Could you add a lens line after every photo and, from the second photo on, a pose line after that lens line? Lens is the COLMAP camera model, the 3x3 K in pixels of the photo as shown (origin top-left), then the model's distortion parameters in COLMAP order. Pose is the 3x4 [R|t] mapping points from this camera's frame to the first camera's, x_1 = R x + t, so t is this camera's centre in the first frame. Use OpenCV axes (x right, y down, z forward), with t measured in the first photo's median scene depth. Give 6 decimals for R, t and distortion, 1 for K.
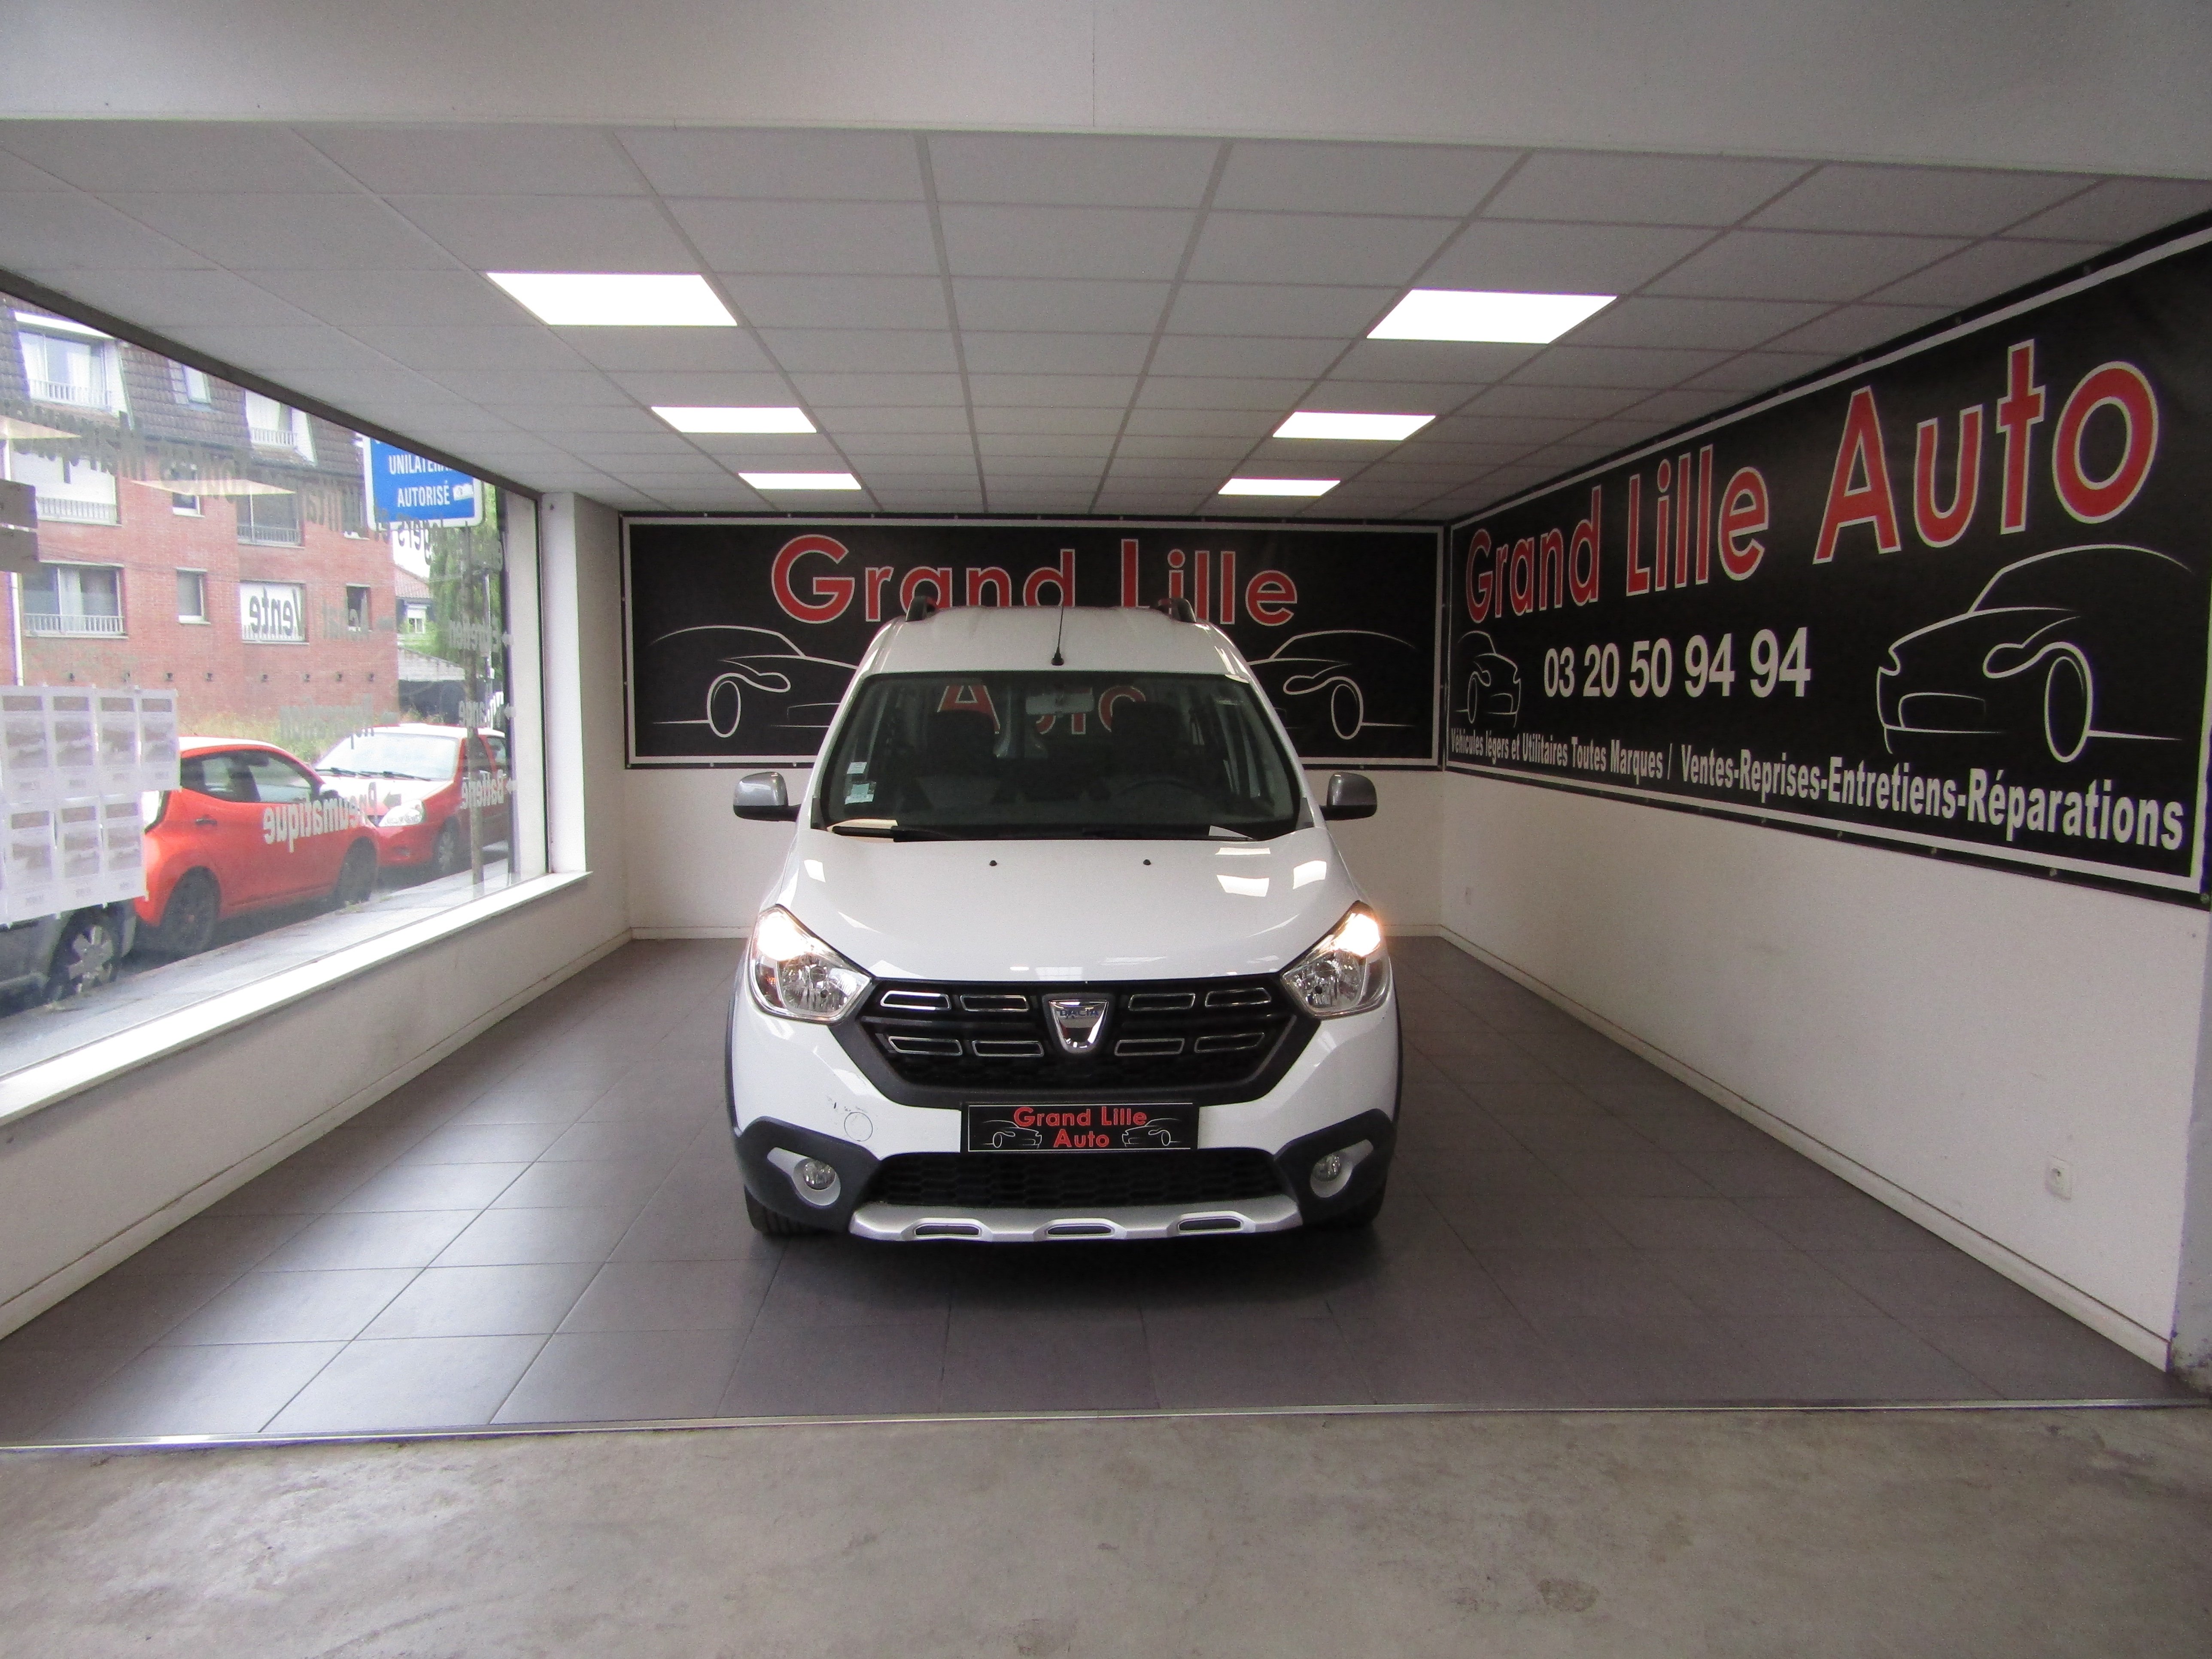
lens RADIAL K [[1581.3, 0, 1106.7], [0, 1581.3, 912.7], [0, 0, 1]] dist [-0.094917, 0.072004]
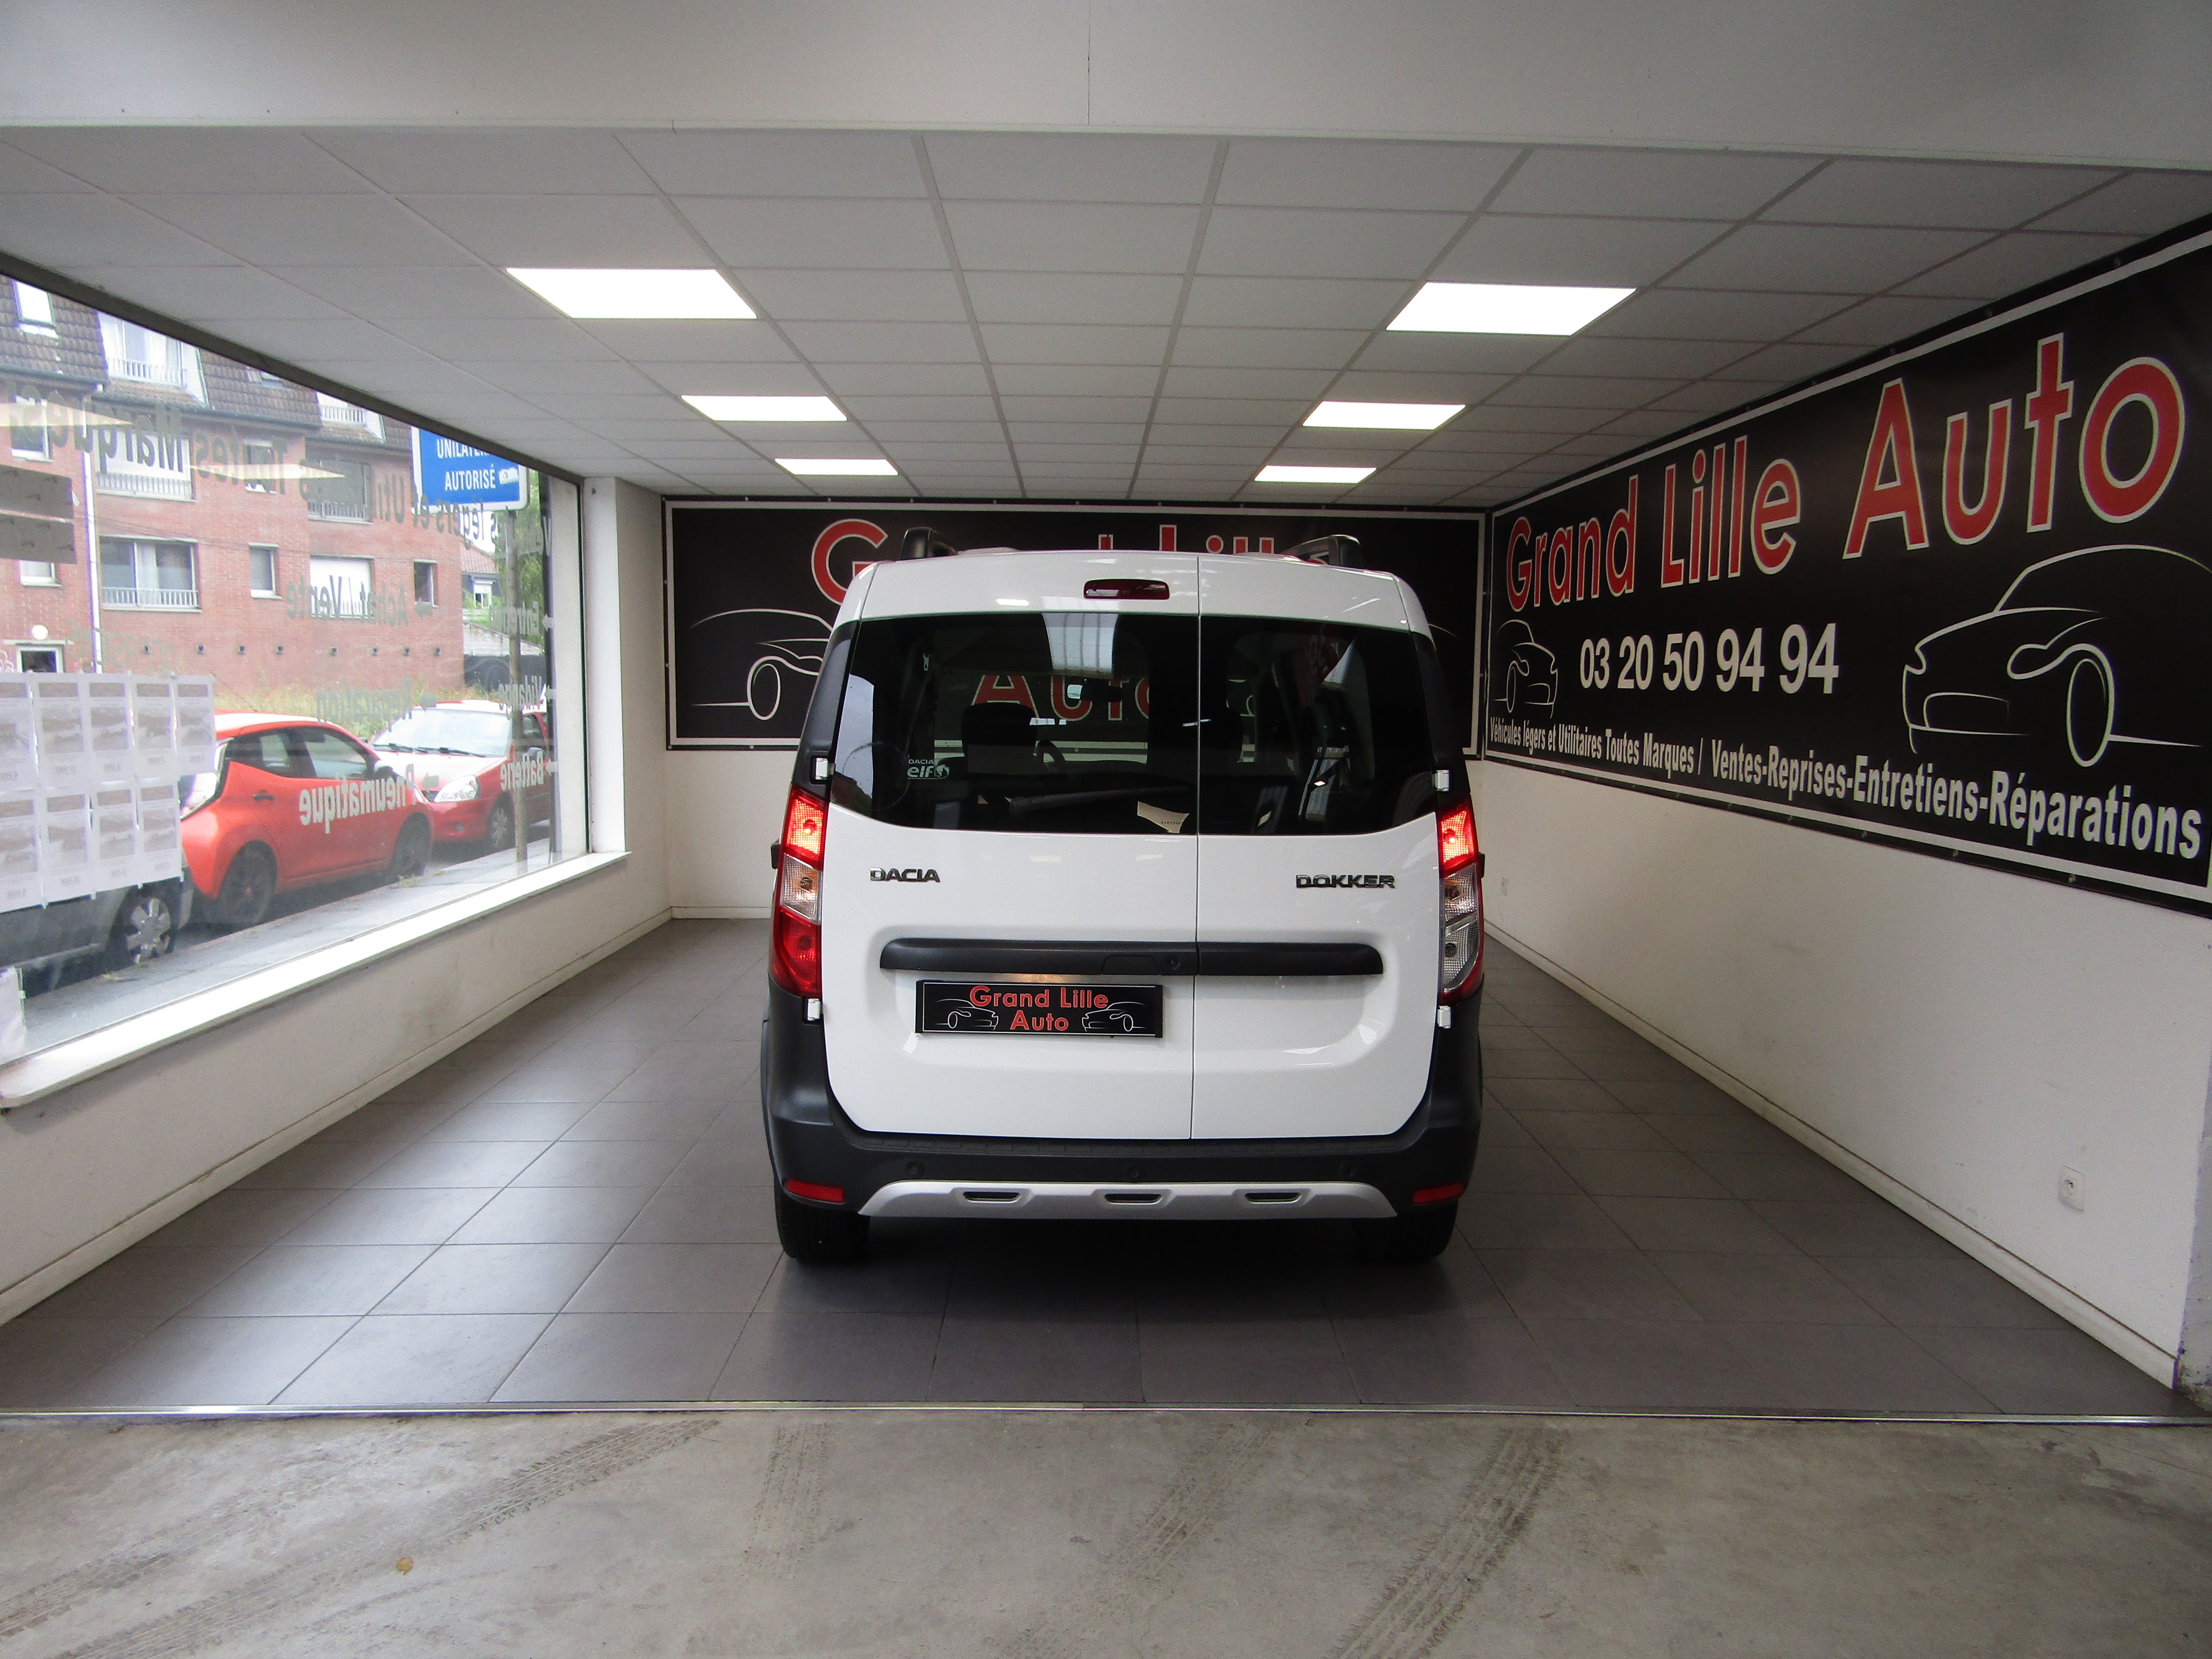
lens RADIAL K [[1581.3, 0, 1106.7], [0, 1581.3, 912.7], [0, 0, 1]] dist [-0.094917, 0.072004]
pose [[0.999260, 0.012796, -0.036263, 0.032376], [-0.012317, 0.999834, 0.013404, -0.009215], [0.036429, -0.012947, 0.999252, -0.003624]]
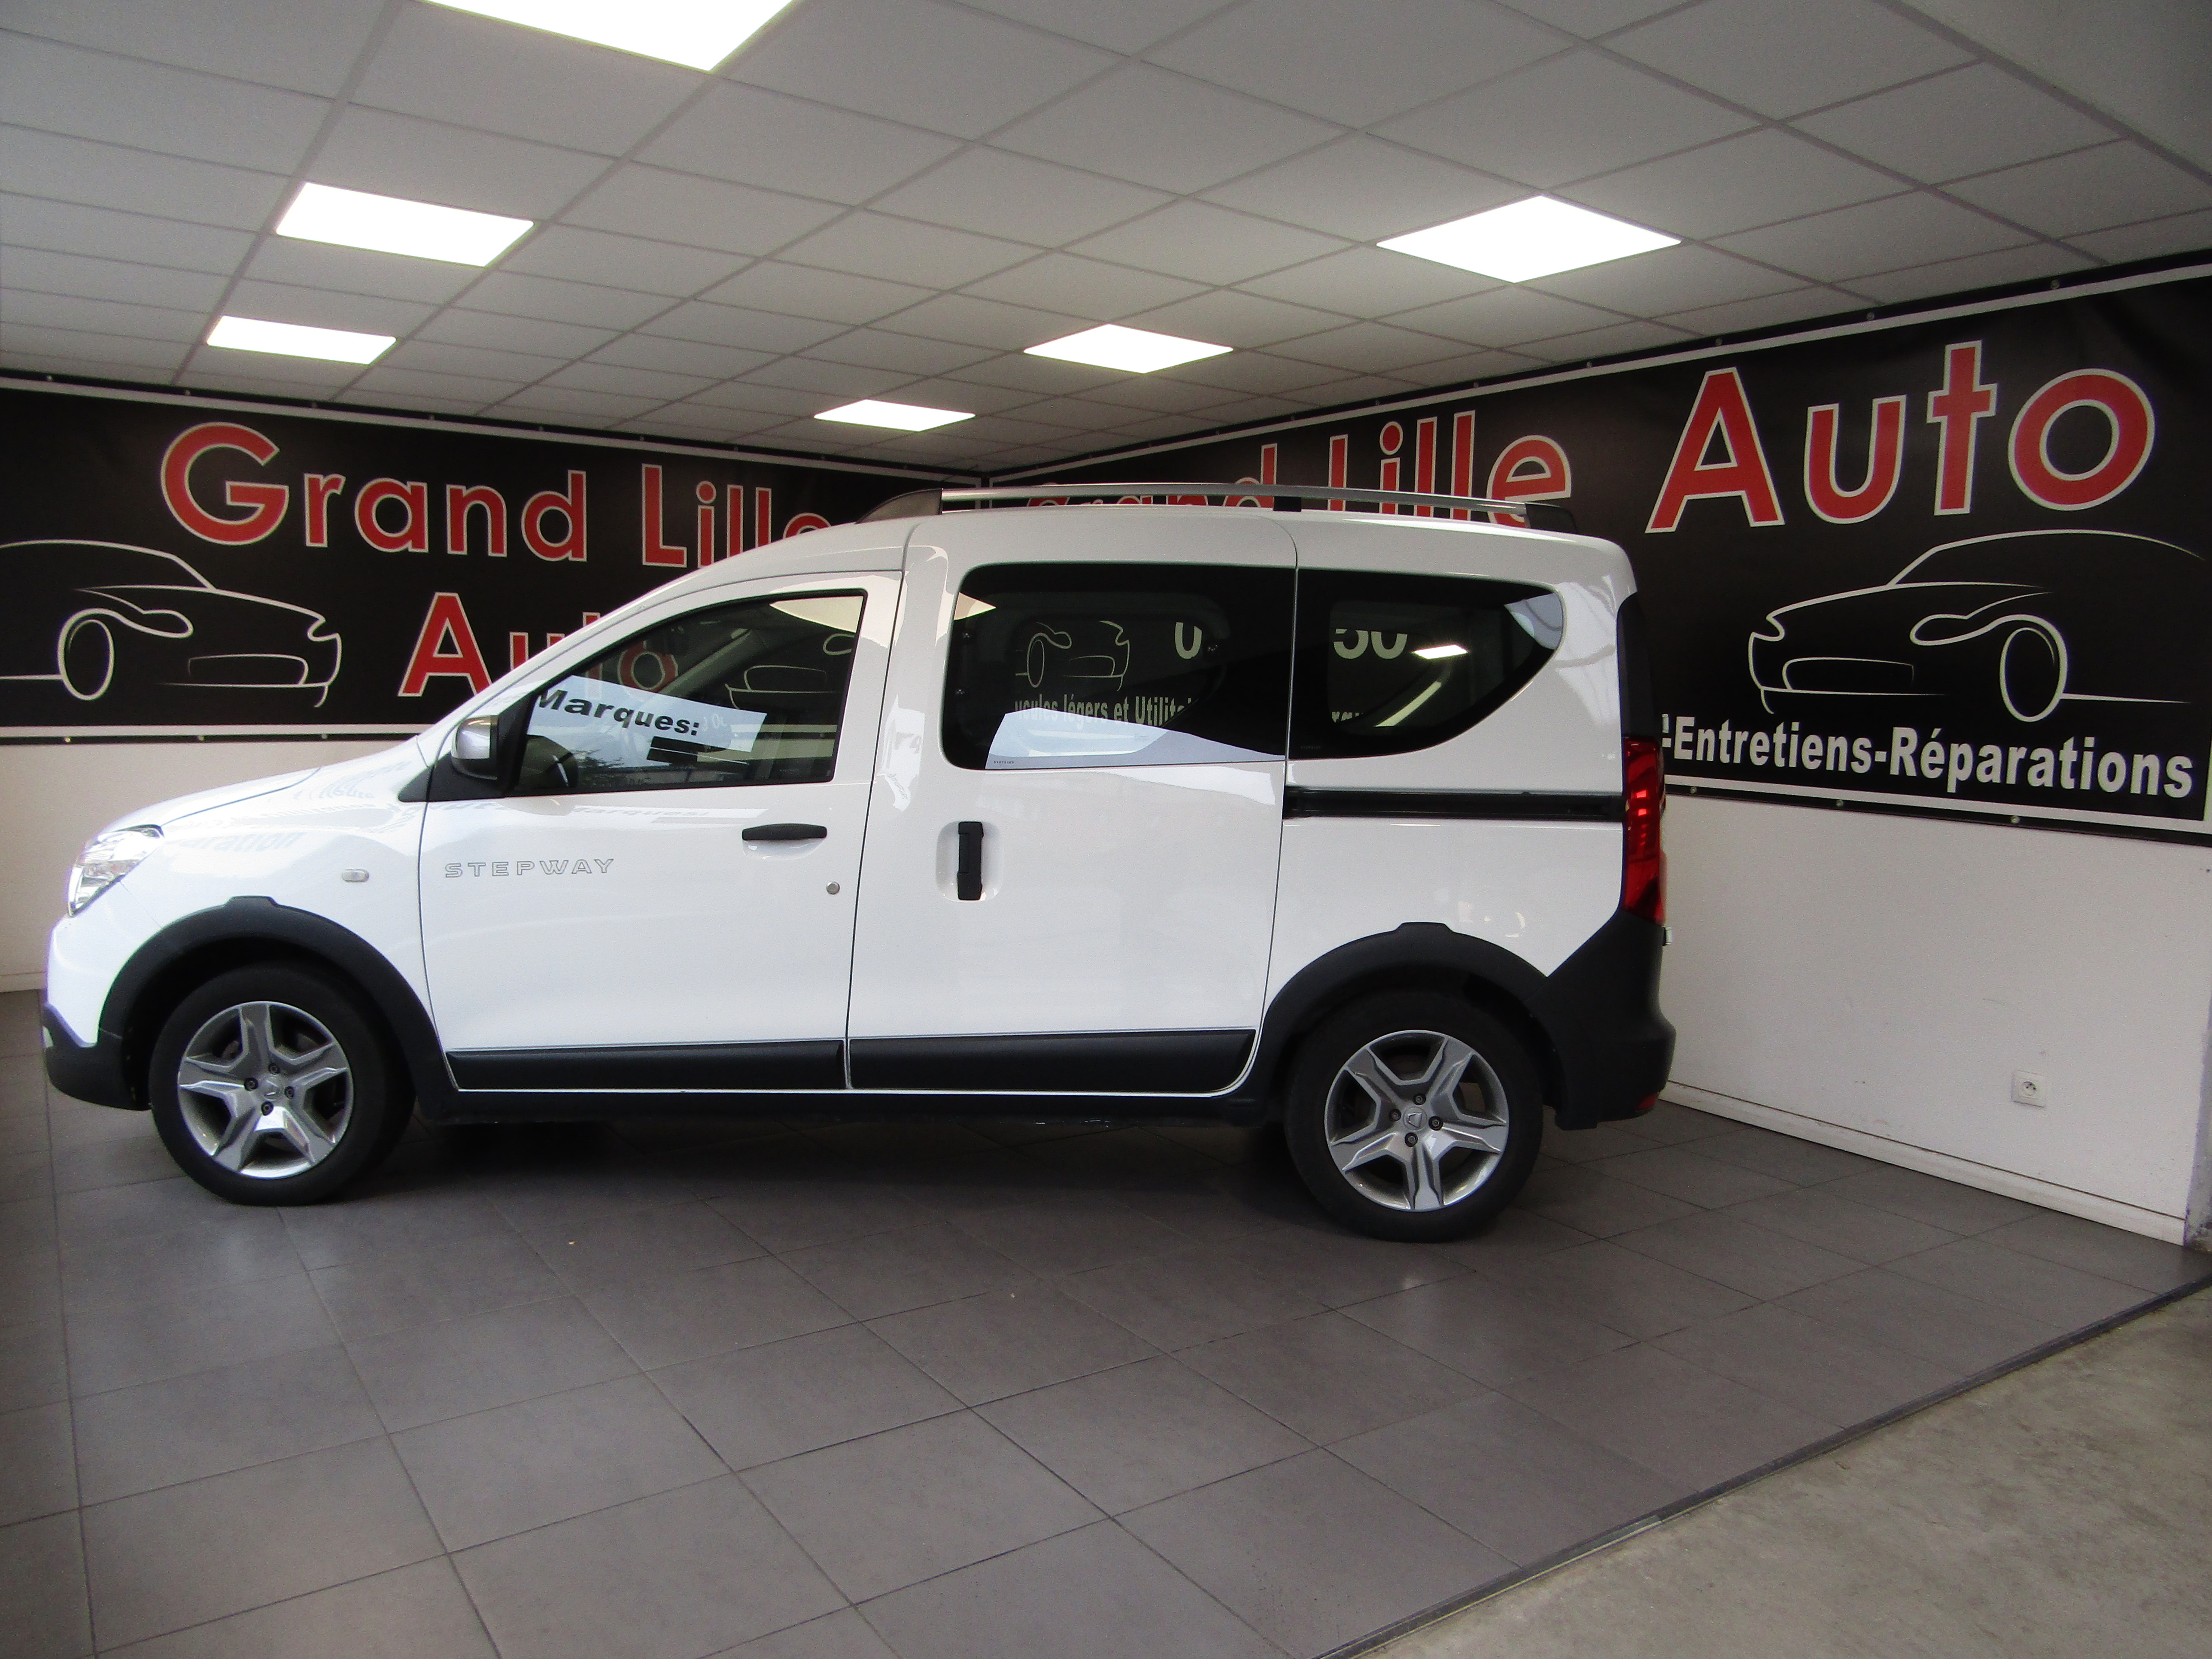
lens RADIAL K [[1572.1, 0, 1097.7], [0, 1572.1, 870.2], [0, 0, 1]] dist [0.005300, -0.037015]
pose [[0.861225, -0.054563, 0.505286, -0.501419], [0.053844, 0.998421, 0.016040, -0.040363], [-0.505363, 0.013393, 0.862803, 0.324952]]
